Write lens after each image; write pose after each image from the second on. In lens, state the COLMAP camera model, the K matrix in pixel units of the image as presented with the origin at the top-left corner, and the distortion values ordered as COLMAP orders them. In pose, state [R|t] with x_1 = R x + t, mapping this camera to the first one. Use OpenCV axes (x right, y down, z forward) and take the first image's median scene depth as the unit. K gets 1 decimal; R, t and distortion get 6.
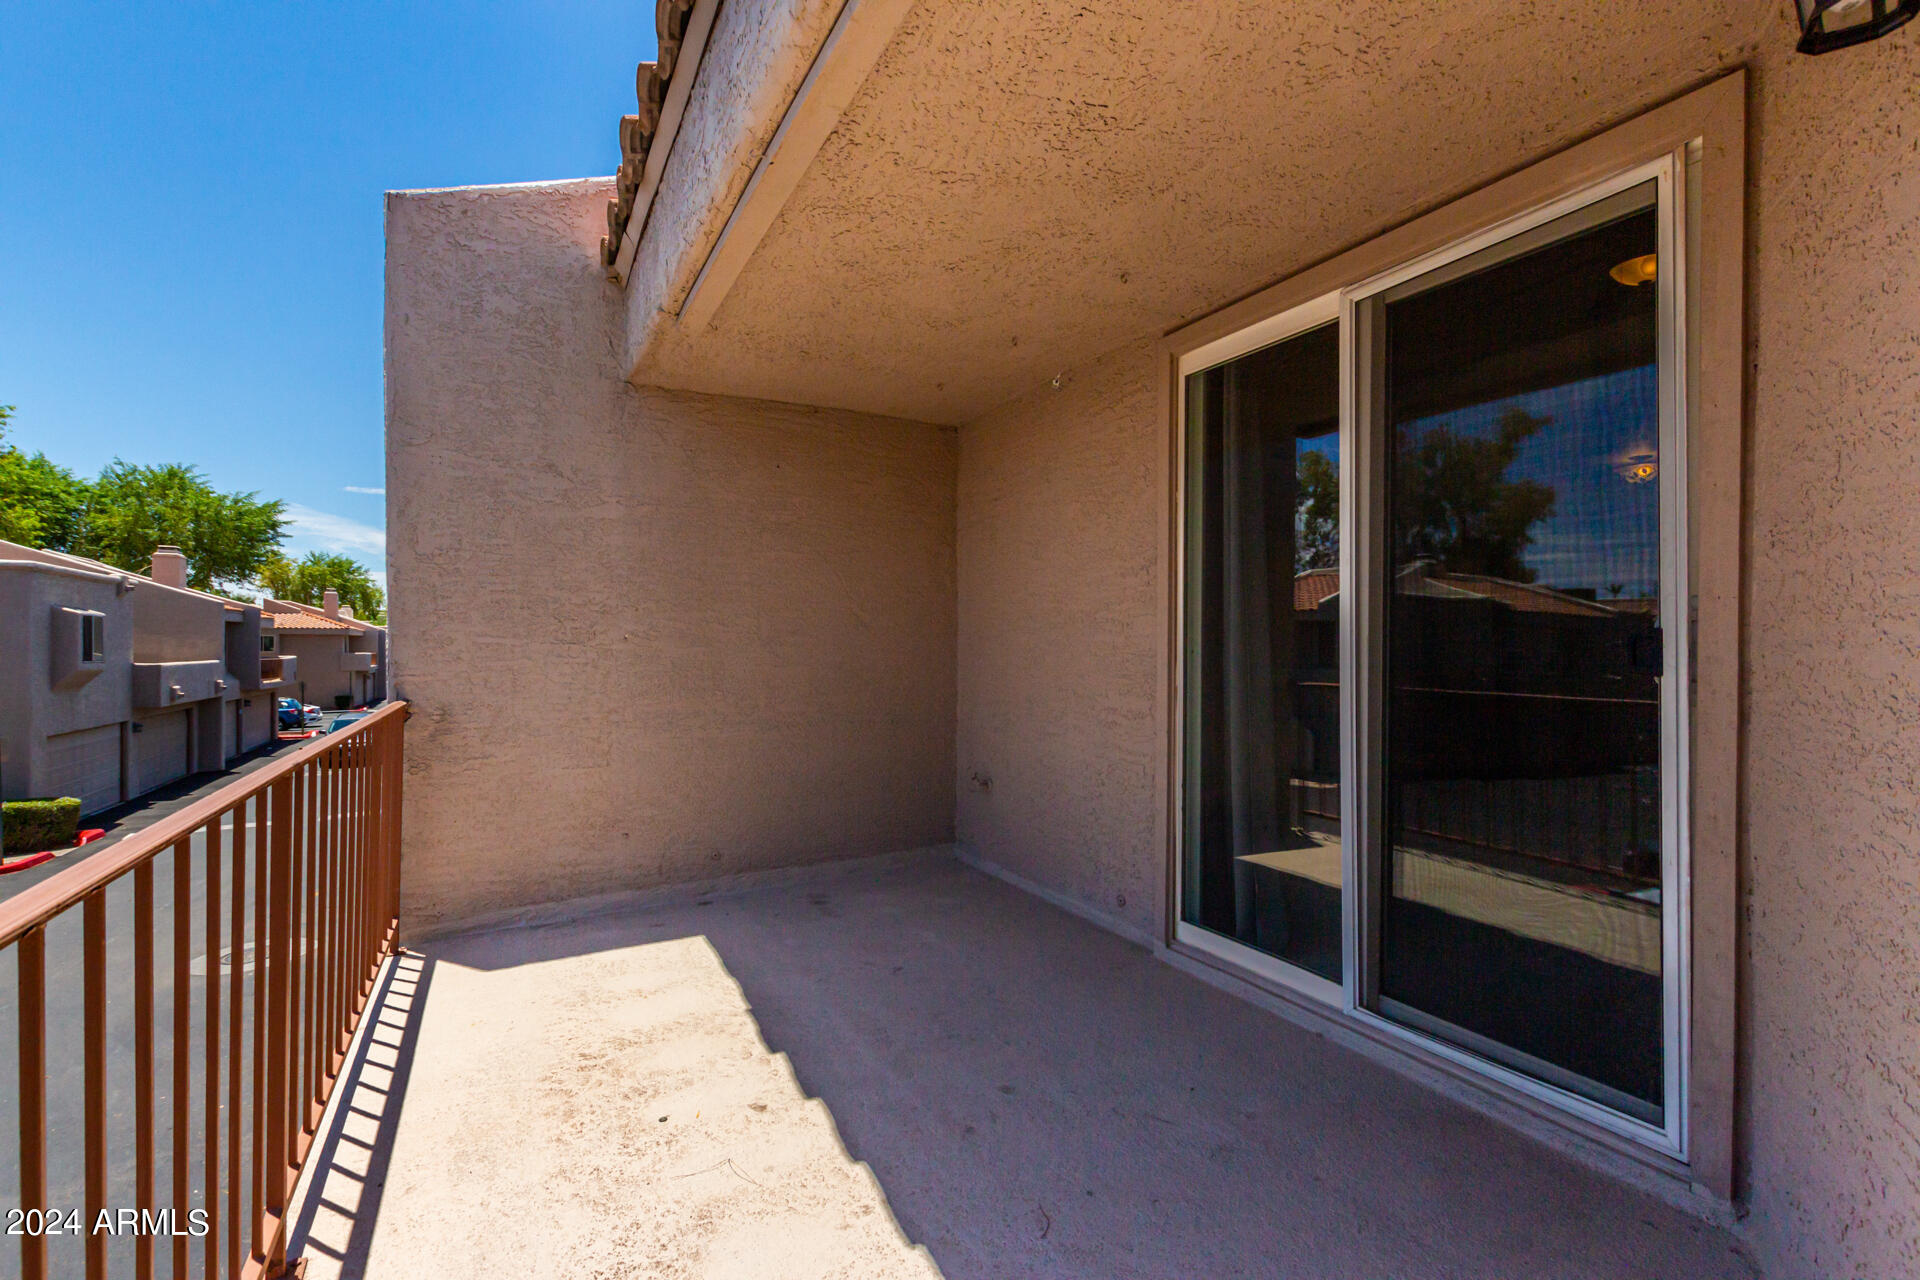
lens RADIAL K [[874.2, 0, 966.6], [0, 874.2, 646.3], [0, 0, 1]] dist [0.003517, -0.000038]
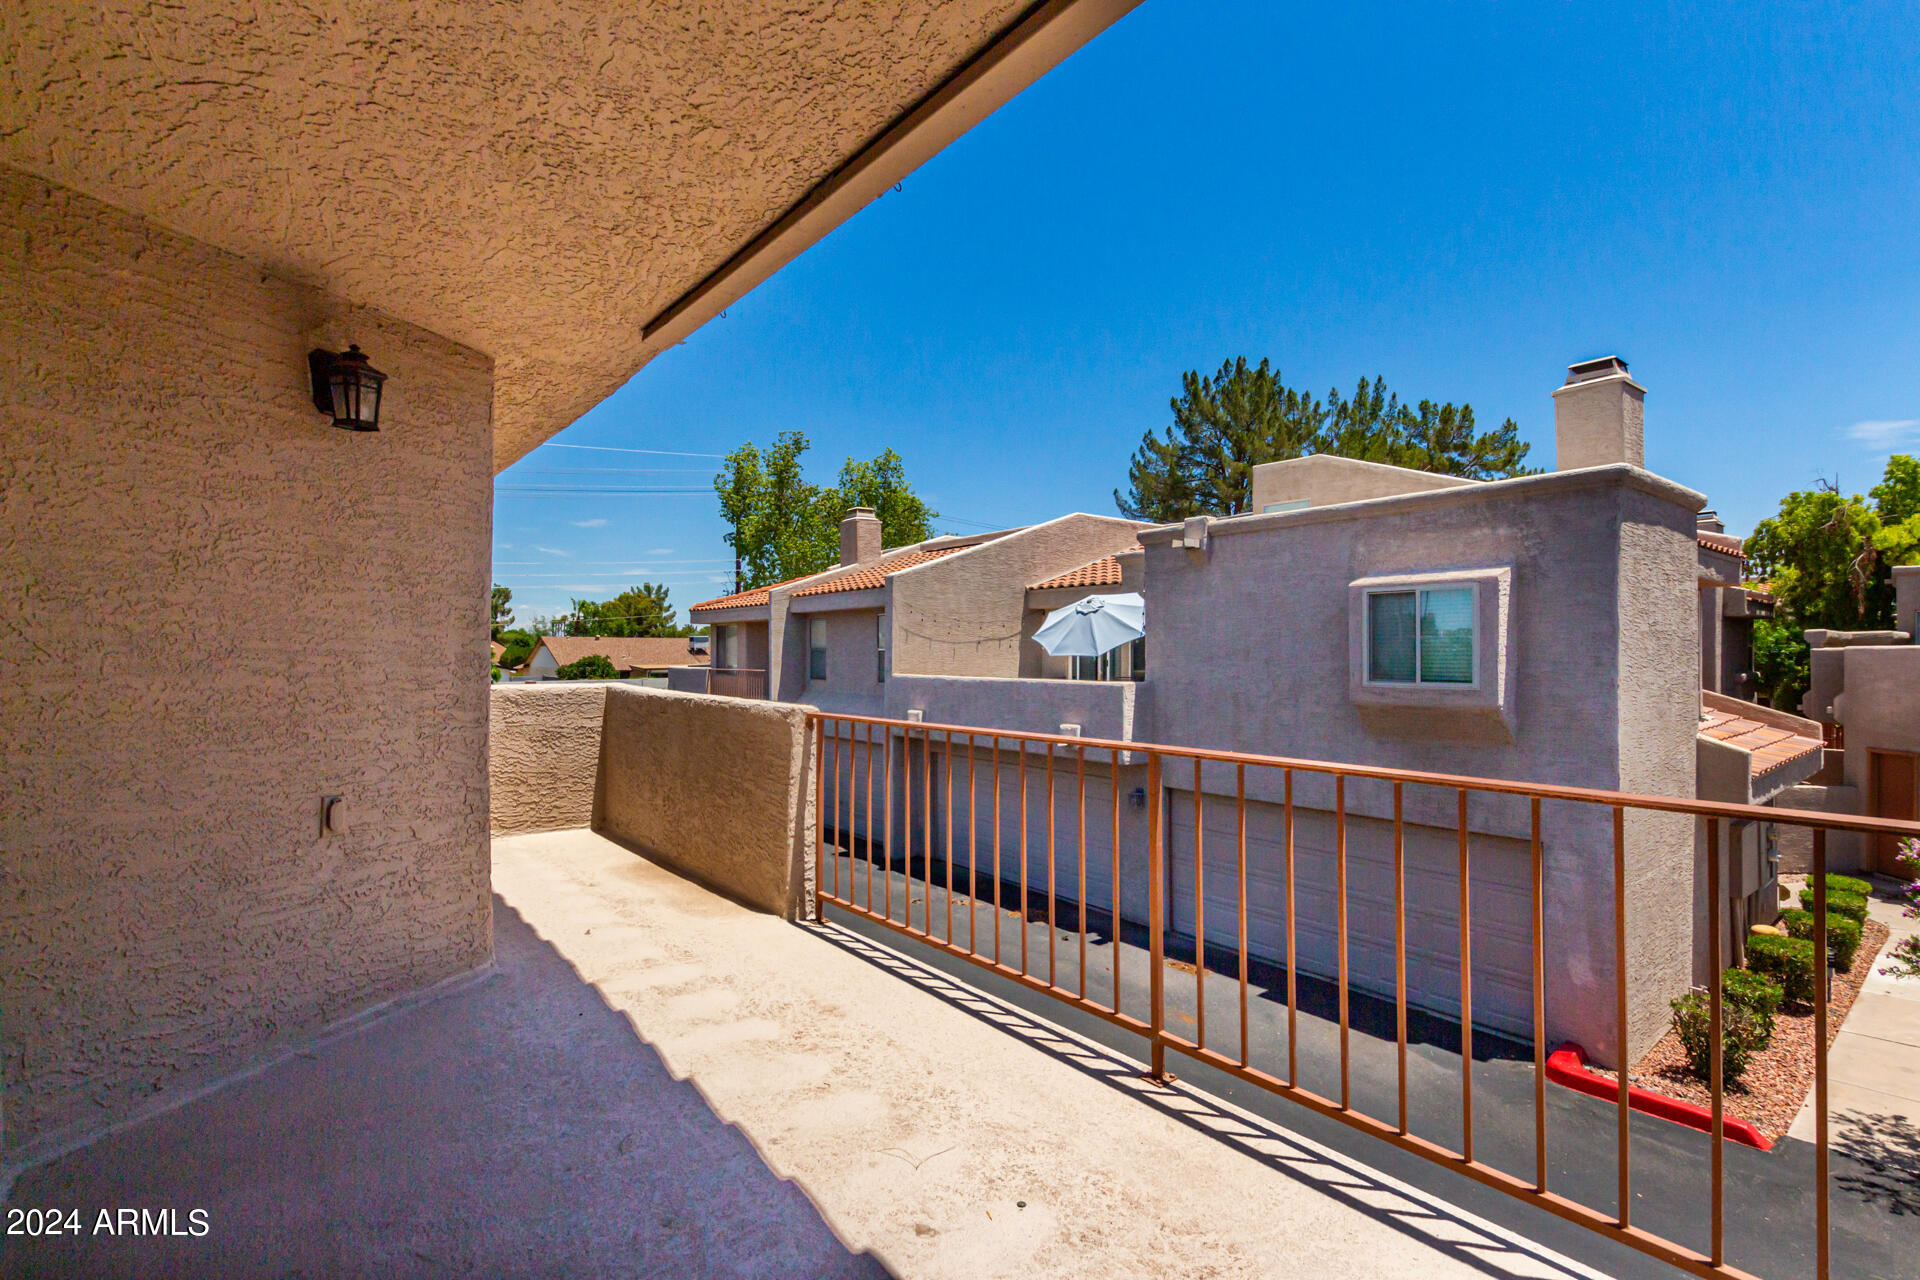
lens RADIAL K [[874.2, 0, 966.6], [0, 874.2, 646.3], [0, 0, 1]] dist [0.003517, -0.000038]
pose [[-0.981569, -0.011760, -0.190748, -0.126435], [-0.009187, 0.999855, -0.014366, -0.013666], [0.190889, -0.012349, -0.981534, 2.048782]]
